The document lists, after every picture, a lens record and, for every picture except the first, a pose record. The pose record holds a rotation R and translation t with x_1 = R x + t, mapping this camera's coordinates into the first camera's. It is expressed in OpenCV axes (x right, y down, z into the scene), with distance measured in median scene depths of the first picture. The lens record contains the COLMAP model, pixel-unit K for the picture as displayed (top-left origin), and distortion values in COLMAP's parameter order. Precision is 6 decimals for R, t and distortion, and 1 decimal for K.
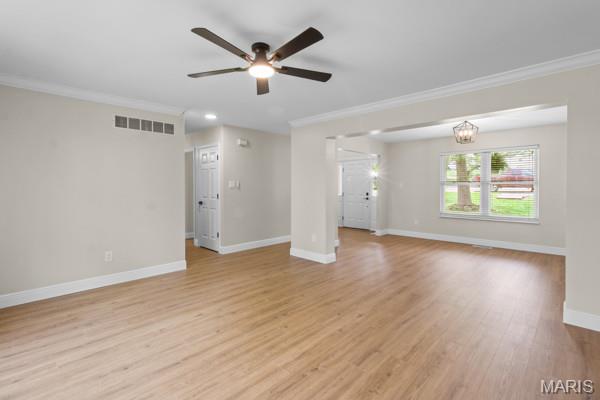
lens RADIAL K [[274.1, 0, 301.8], [0, 274.1, 197.2], [0, 0, 1]] dist [-0.001359, -0.000201]
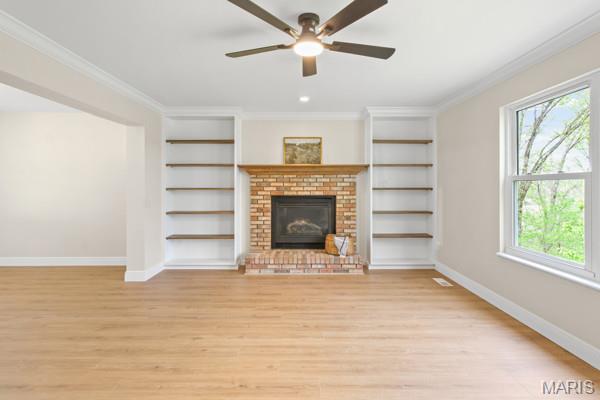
lens RADIAL K [[285.1, 0, 298.8], [0, 285.1, 182.7], [0, 0, 1]] dist [-0.000653, 0.000174]
pose [[-0.692023, 0.009124, 0.721817, -0.723220], [0.025000, 0.999623, 0.011333, -0.056940], [-0.721442, 0.025888, -0.691991, 1.535608]]
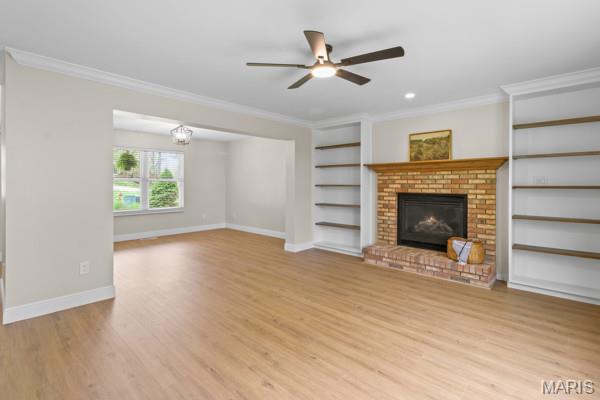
lens RADIAL K [[285.1, 0, 298.8], [0, 285.1, 182.7], [0, 0, 1]] dist [-0.000653, 0.000174]
pose [[-0.006407, 0.002263, 0.999977, -1.171150], [0.032446, 0.999471, -0.002054, -0.040399], [-0.999453, 0.032432, -0.006477, 1.034620]]
